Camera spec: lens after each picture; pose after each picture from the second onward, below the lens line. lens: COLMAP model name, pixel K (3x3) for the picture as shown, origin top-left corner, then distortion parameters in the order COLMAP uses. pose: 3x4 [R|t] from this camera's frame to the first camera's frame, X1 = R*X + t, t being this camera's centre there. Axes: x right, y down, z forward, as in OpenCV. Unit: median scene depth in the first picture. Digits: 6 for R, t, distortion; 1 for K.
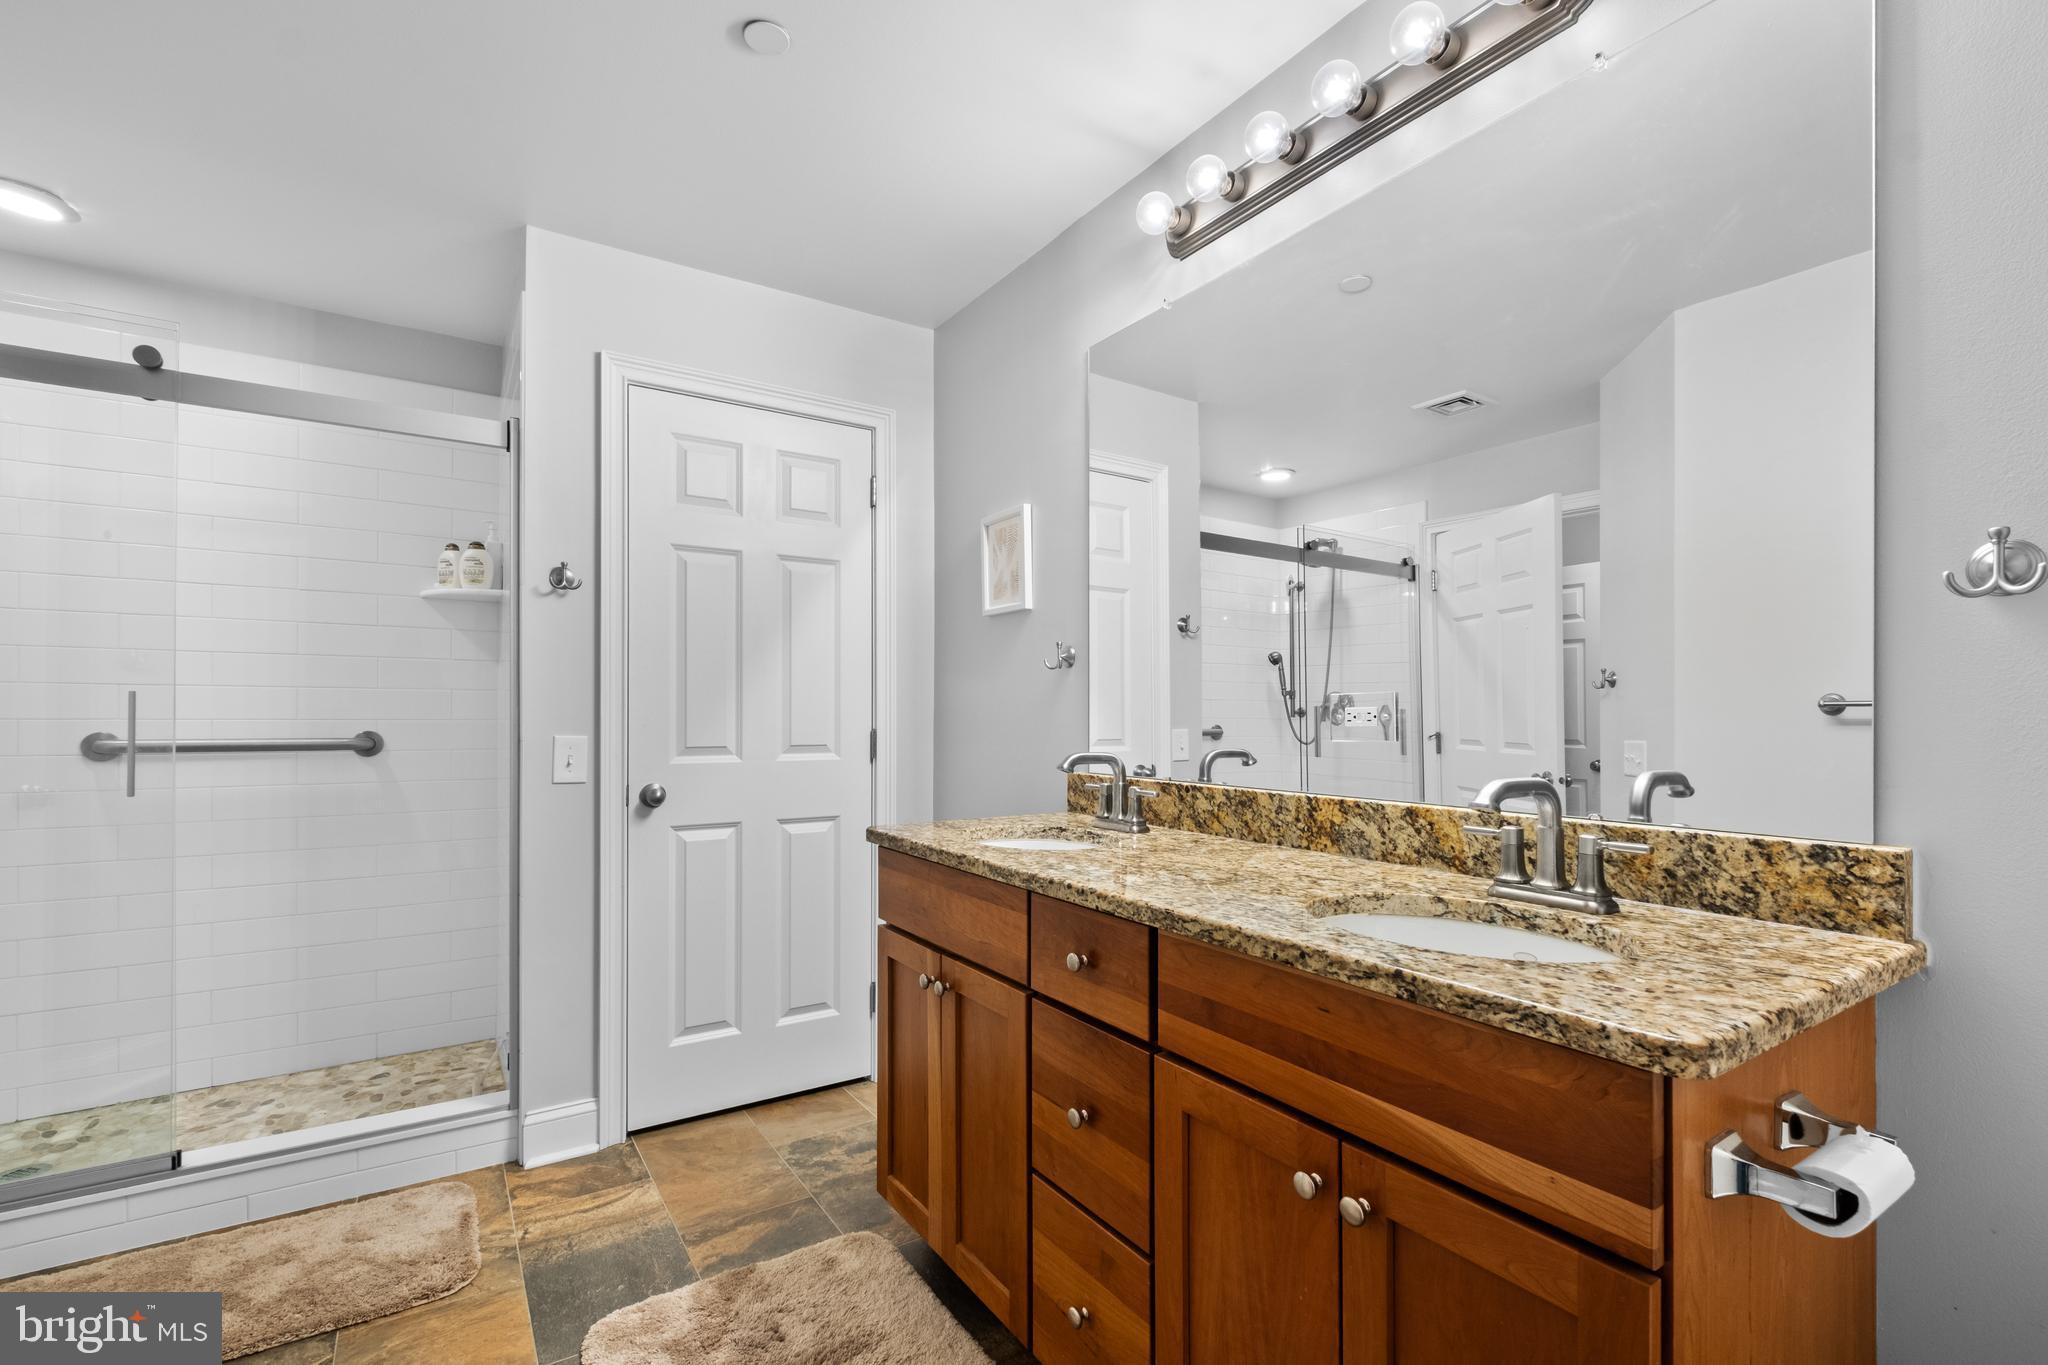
lens RADIAL K [[890.4, 0, 1013.7], [0, 890.4, 690.9], [0, 0, 1]] dist [0.006908, -0.006376]
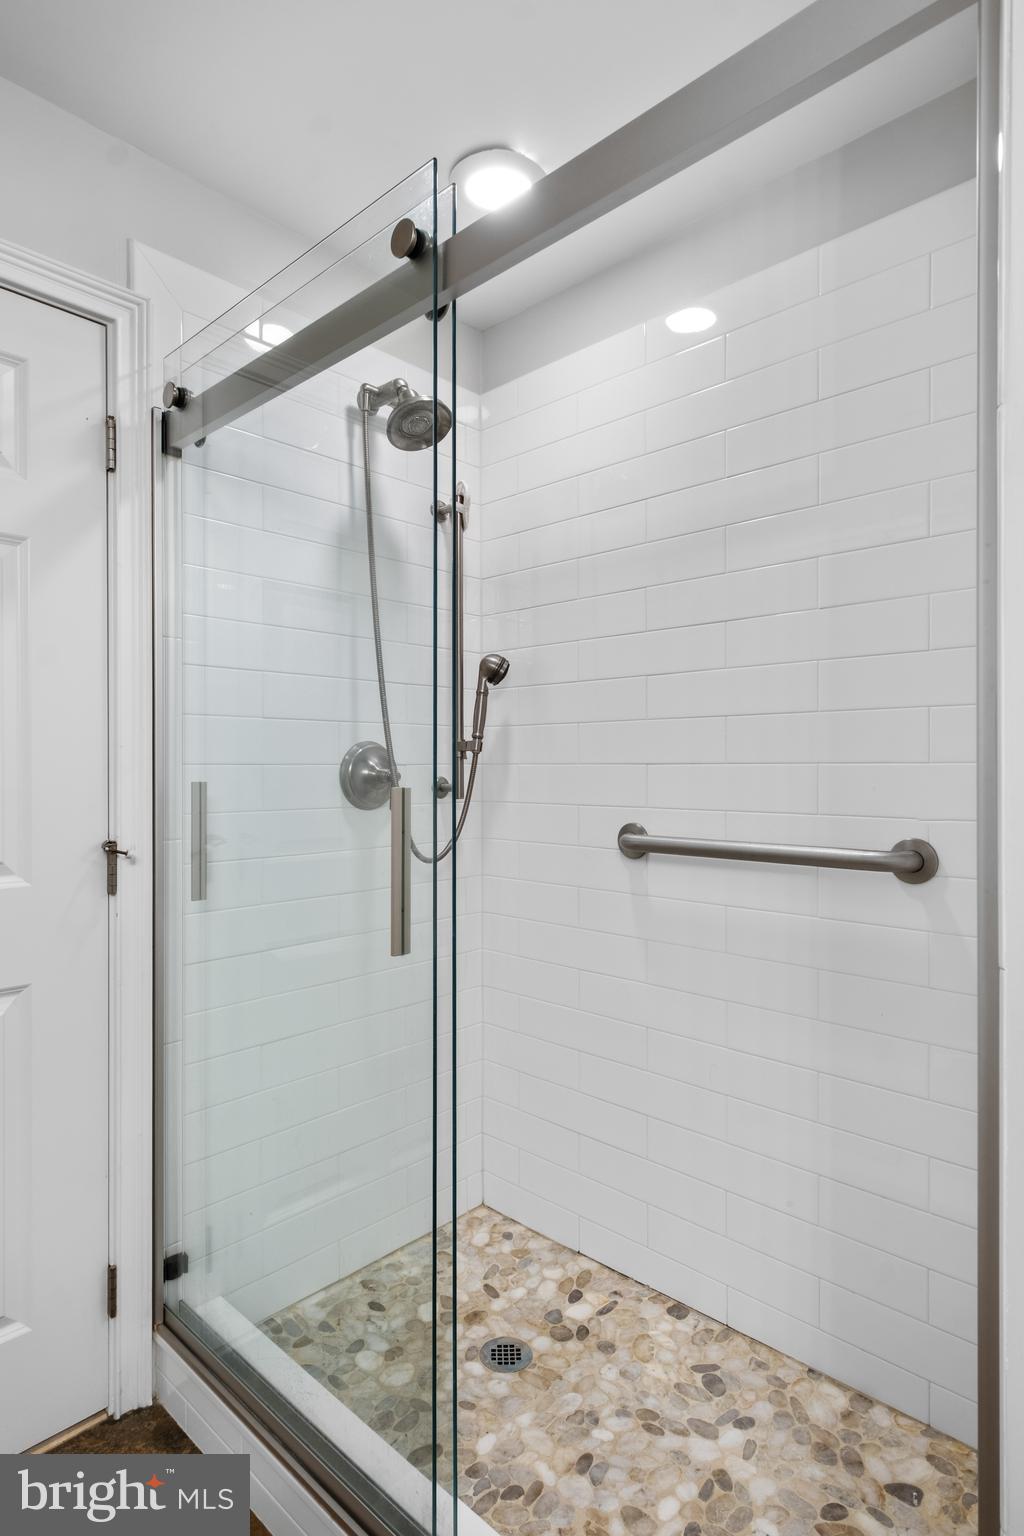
lens RADIAL K [[844.8, 0, 504.1], [0, 844.8, 775.7], [0, 0, 1]] dist [-0.005002, 0.002630]
pose [[0.235791, 0.001735, -0.971802, -0.181608], [0.022753, 0.999714, 0.007306, -0.004152], [0.971537, -0.023834, 0.235684, 0.431690]]
